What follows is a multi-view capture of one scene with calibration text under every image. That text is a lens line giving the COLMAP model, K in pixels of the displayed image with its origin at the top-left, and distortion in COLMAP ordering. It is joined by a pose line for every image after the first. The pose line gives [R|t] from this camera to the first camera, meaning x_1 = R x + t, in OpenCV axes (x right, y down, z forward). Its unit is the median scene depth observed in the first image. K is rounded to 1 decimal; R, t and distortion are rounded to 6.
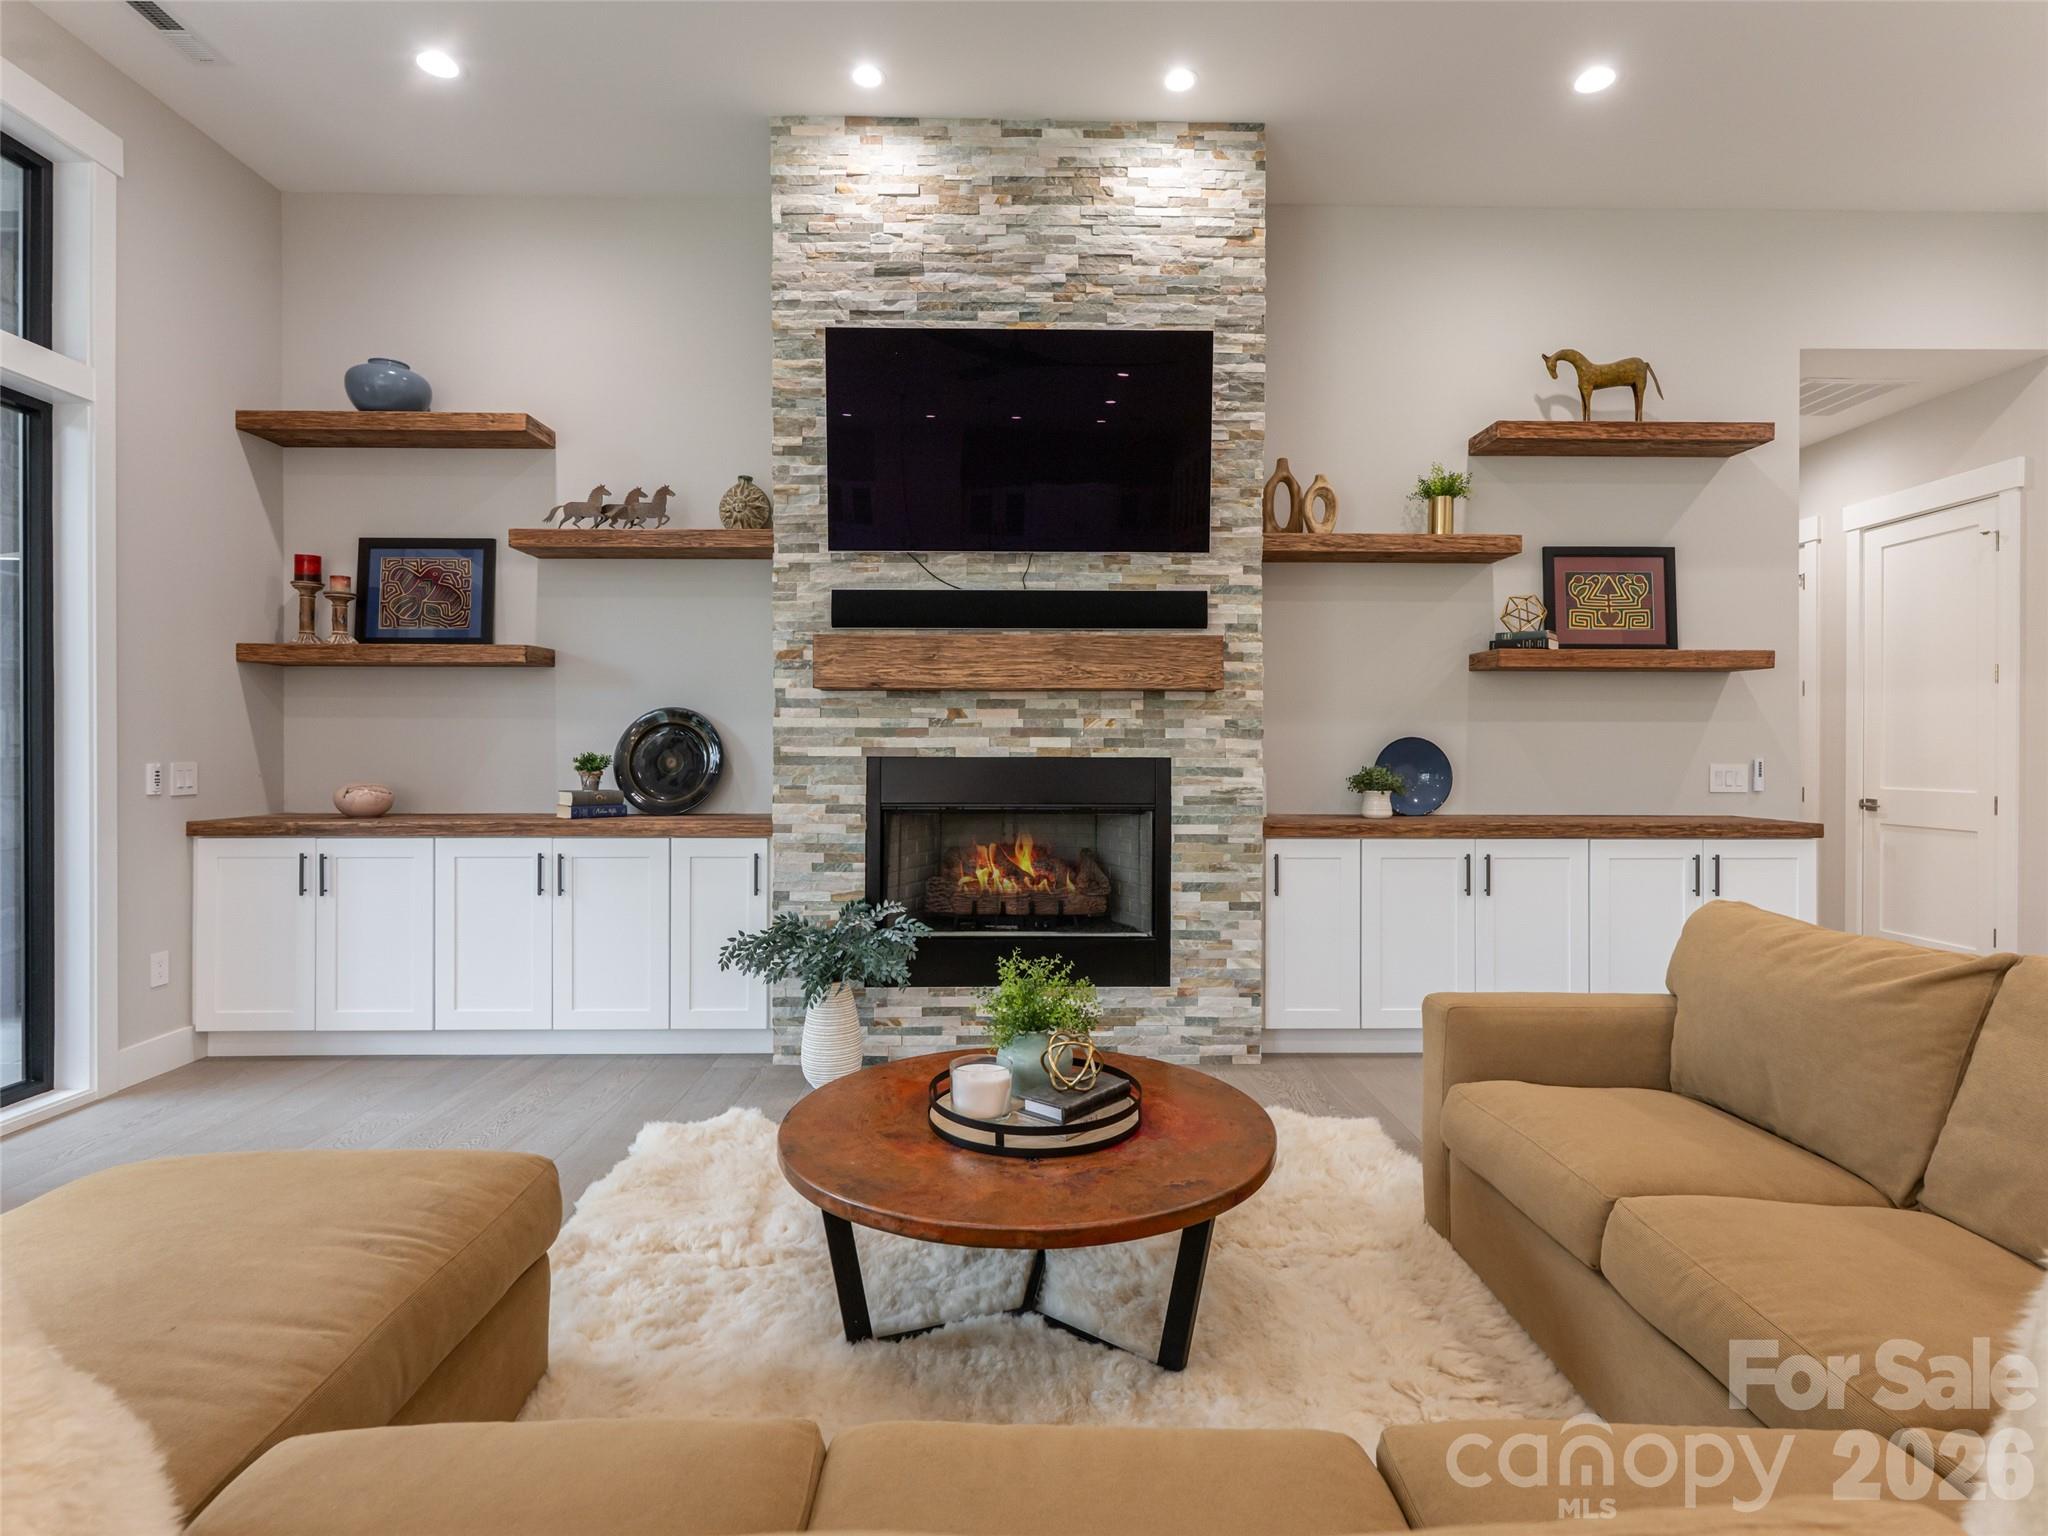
lens RADIAL K [[1013.2, 0, 1021.5], [0, 1013.2, 741.4], [0, 0, 1]] dist [0.000292, 0.000096]
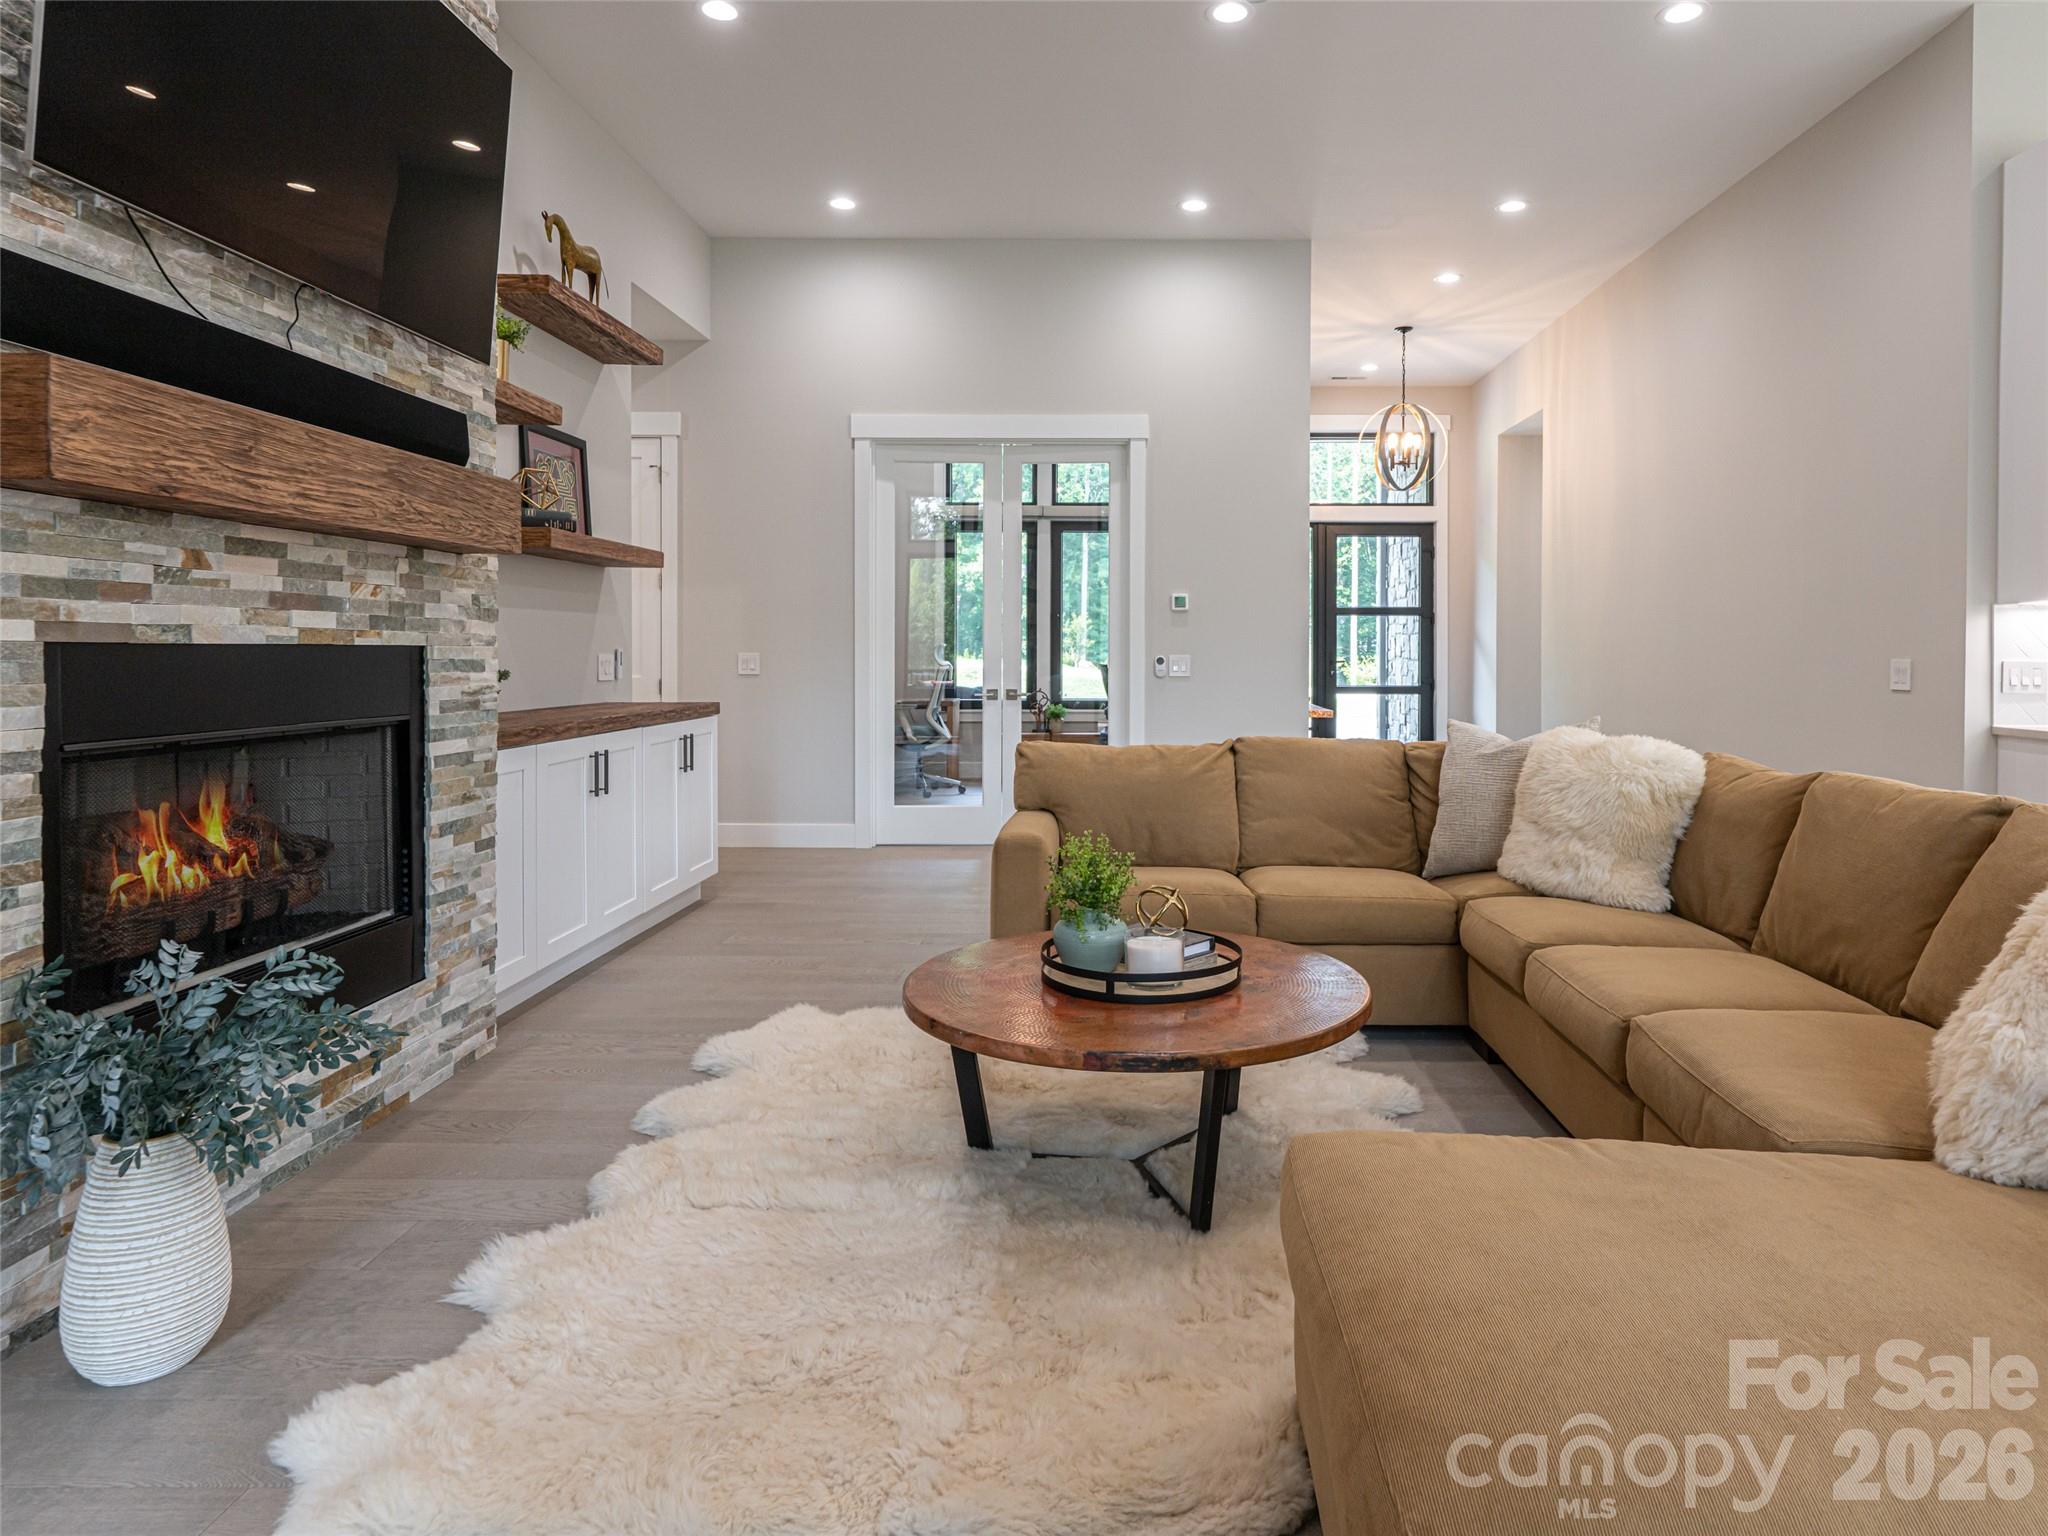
lens RADIAL K [[1261.7, 0, 1032.6], [0, 1261.7, 651.0], [0, 0, 1]] dist [0.019863, -0.002972]
pose [[0.071637, -0.002180, 0.997428, -0.681929], [-0.007518, 0.999968, 0.002726, 0.014071], [-0.997402, -0.007694, 0.071618, 0.528329]]
